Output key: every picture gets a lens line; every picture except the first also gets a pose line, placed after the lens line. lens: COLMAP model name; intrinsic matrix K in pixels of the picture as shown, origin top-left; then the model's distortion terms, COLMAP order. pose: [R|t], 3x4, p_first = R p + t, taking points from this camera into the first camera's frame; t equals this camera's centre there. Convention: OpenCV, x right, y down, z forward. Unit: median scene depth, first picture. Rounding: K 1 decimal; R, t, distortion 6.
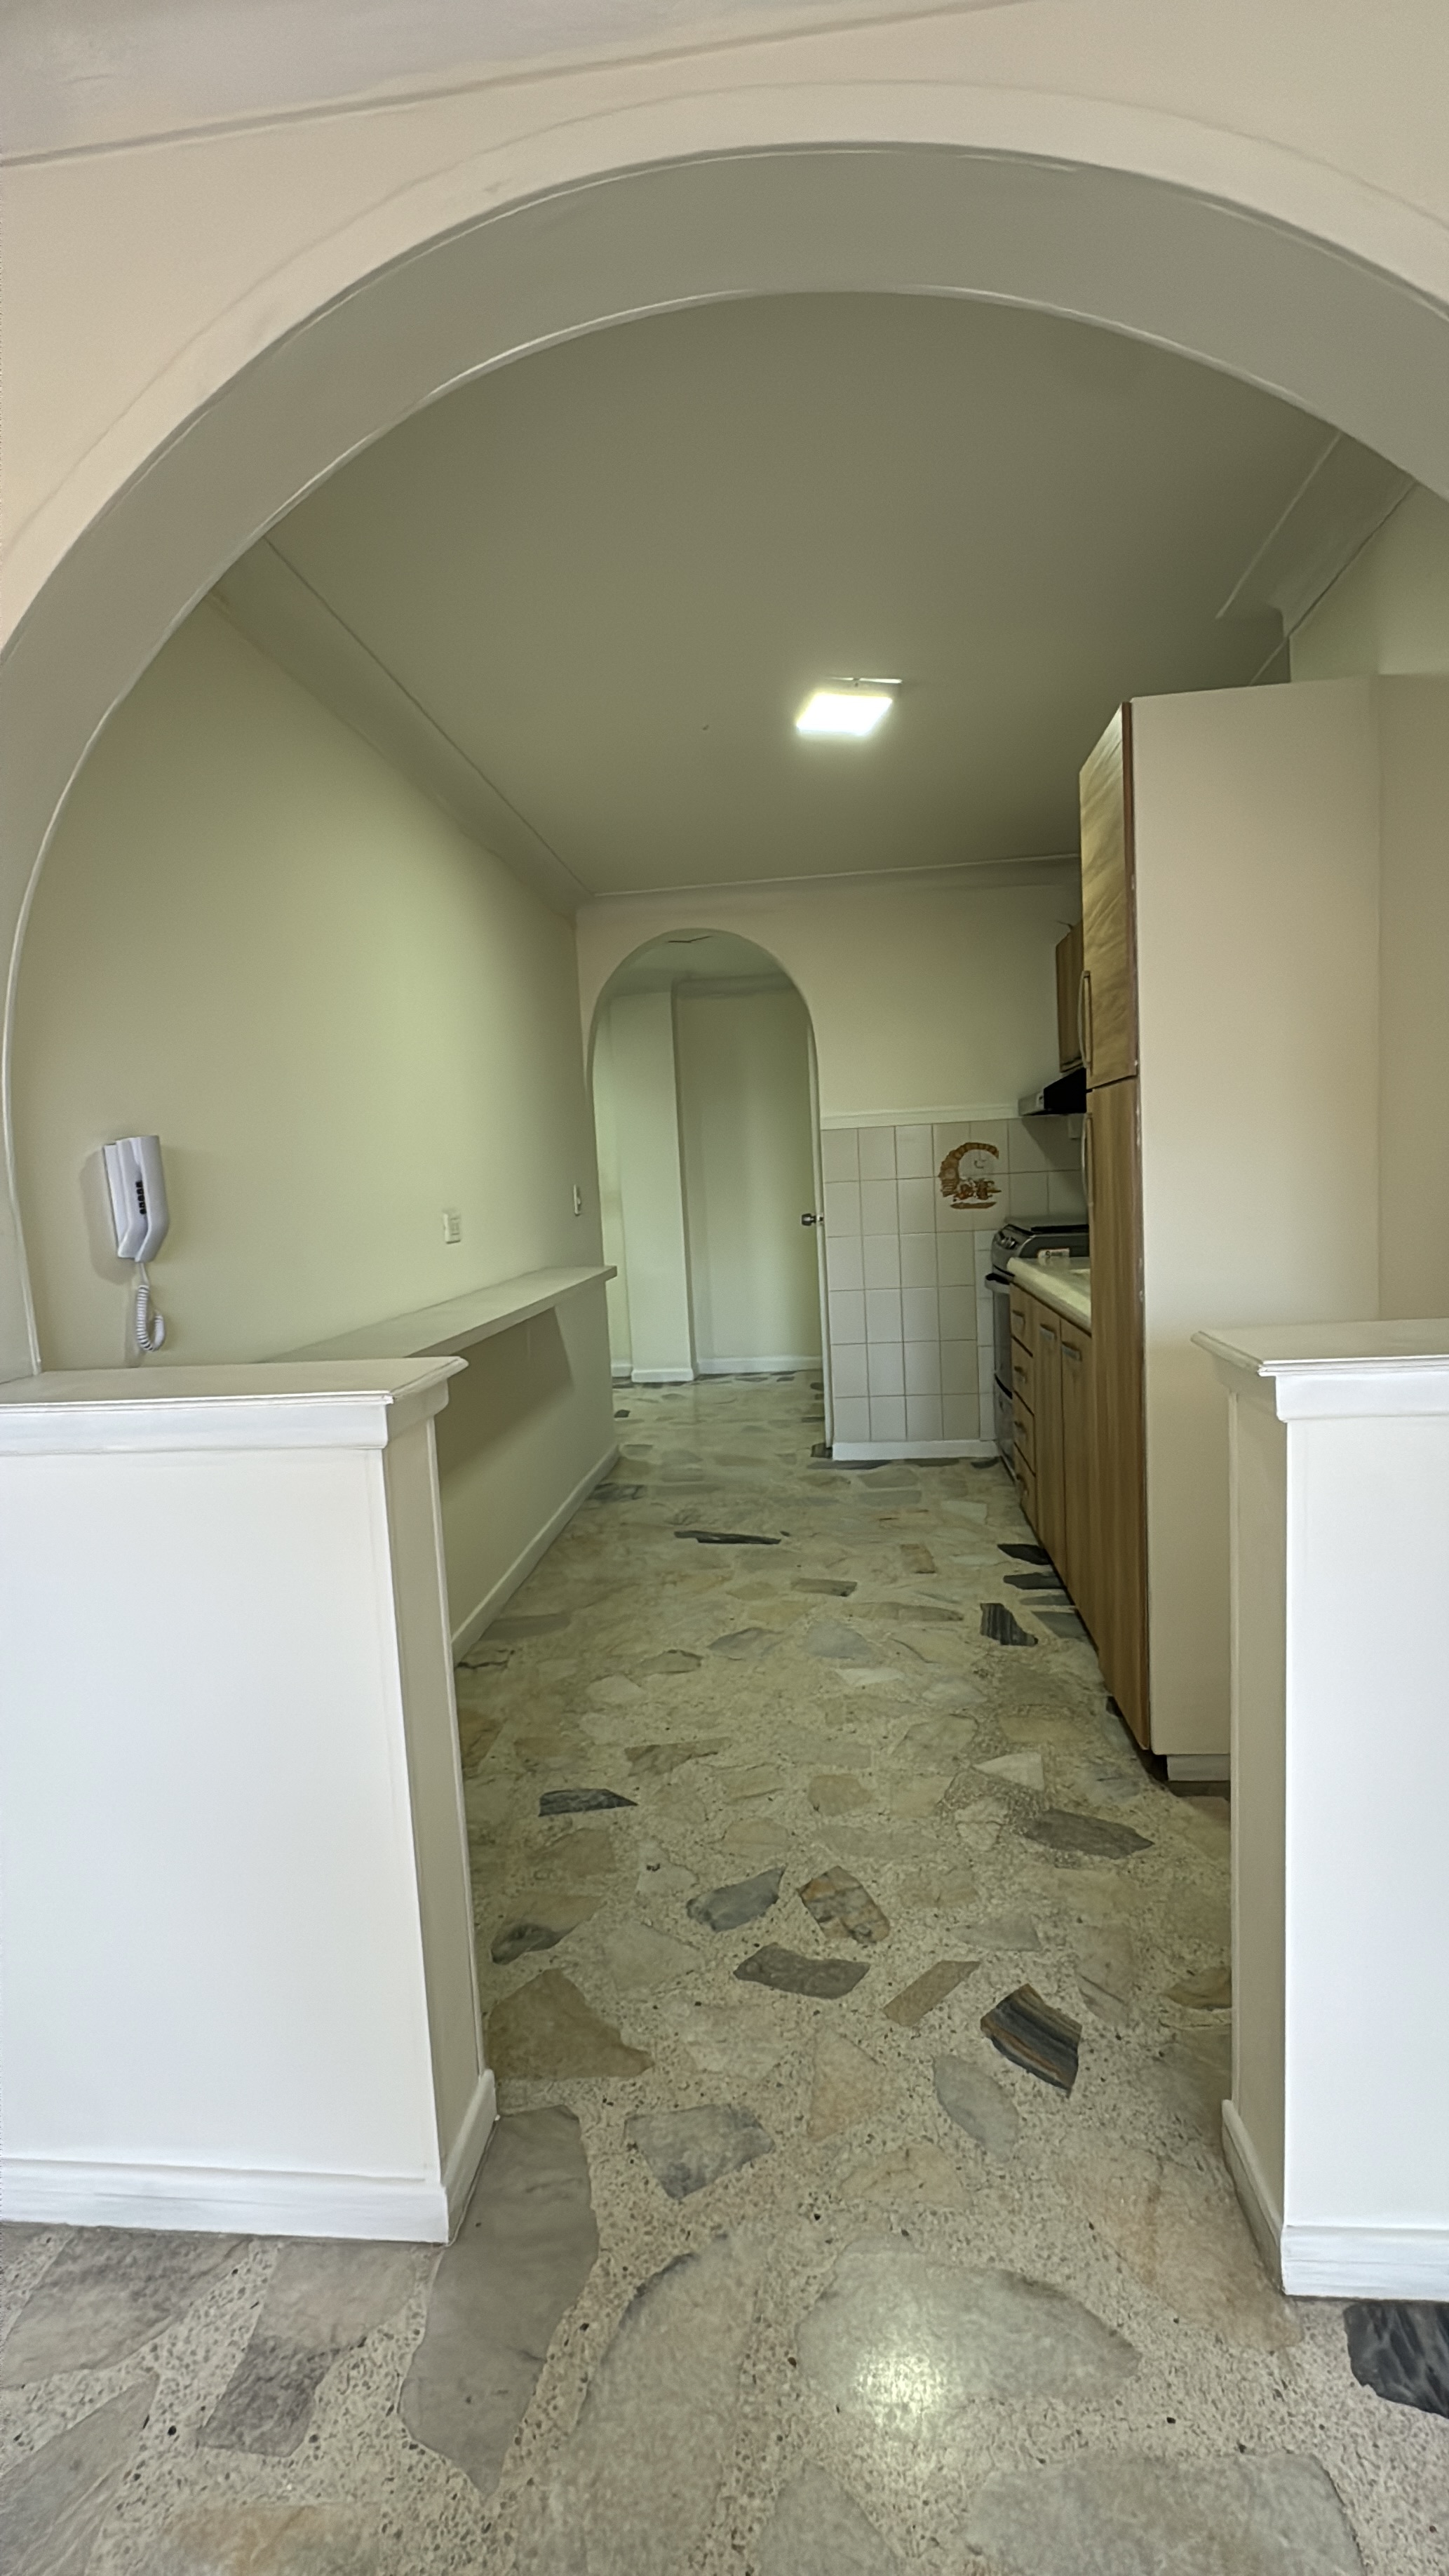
lens RADIAL K [[1130.3, 0, 724.5], [0, 1130.3, 1288.0], [0, 0, 1]] dist [-0.001433, 0.000268]
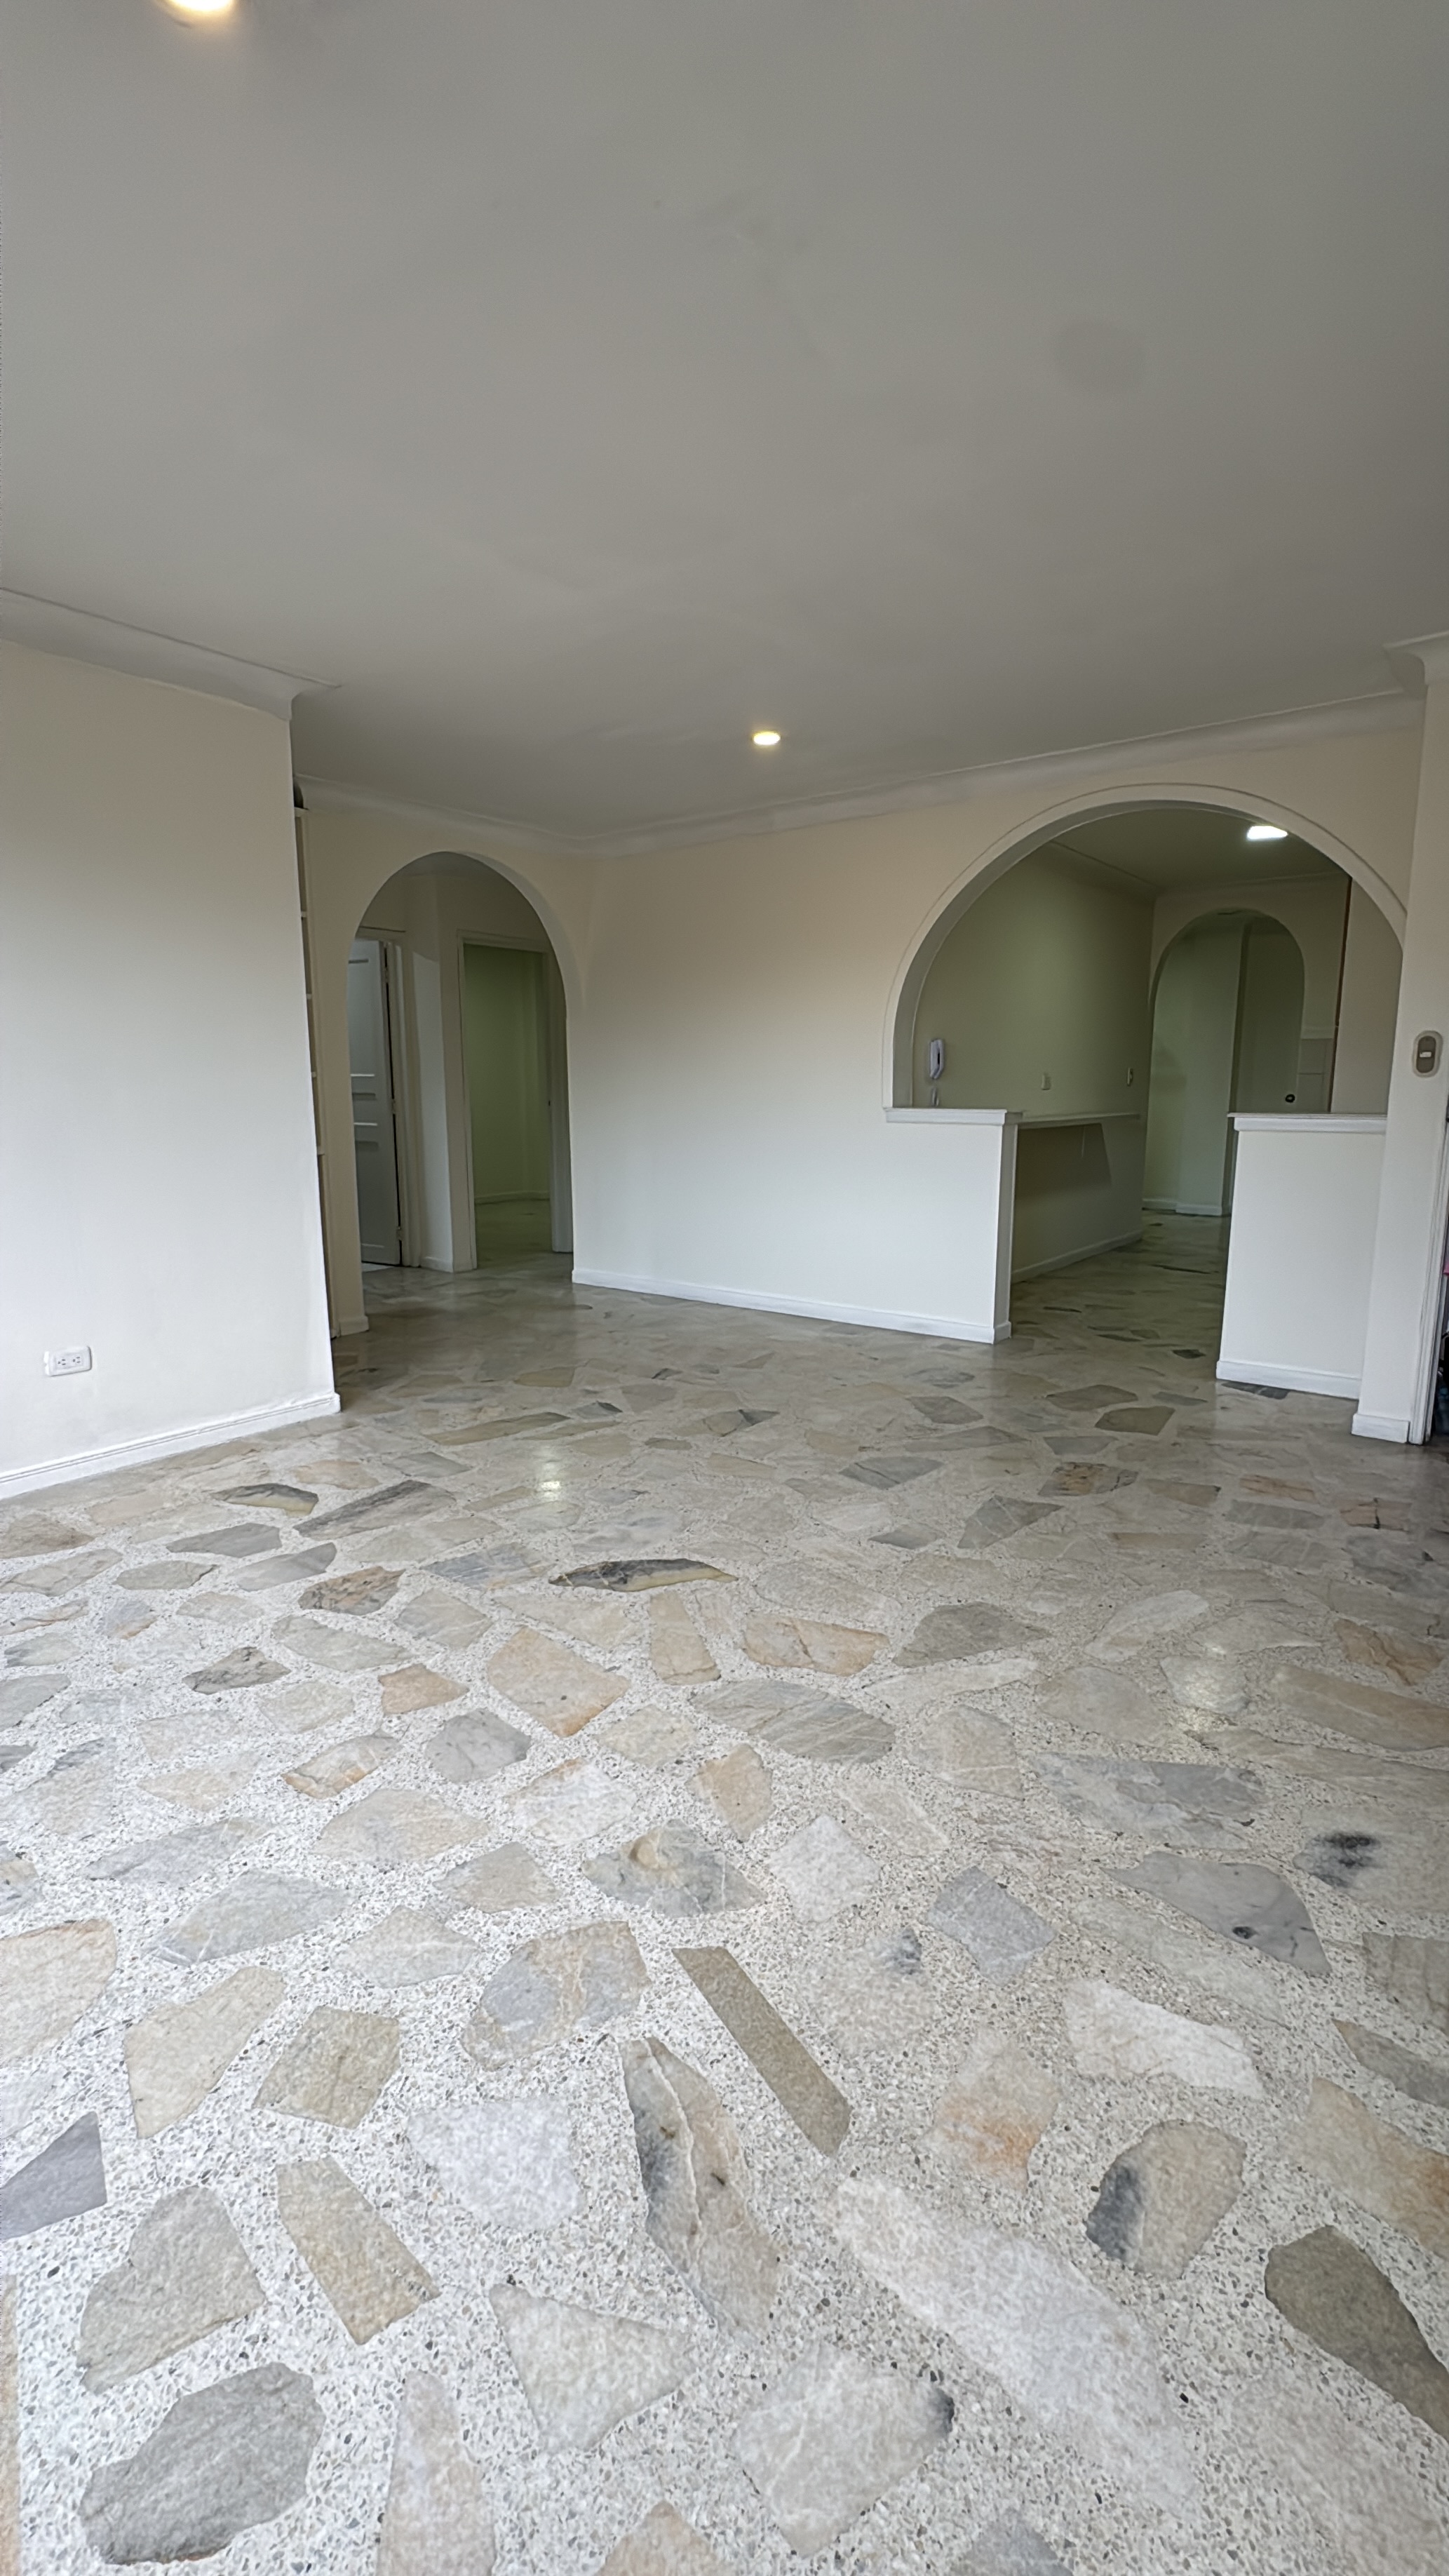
lens RADIAL K [[1130.3, 0, 724.5], [0, 1130.3, 1288.0], [0, 0, 1]] dist [-0.001433, 0.000268]
pose [[0.849821, 0.146242, -0.506378, 0.302385], [-0.096115, 0.987626, 0.123924, 0.098402], [0.518234, -0.056643, 0.853361, -0.920639]]
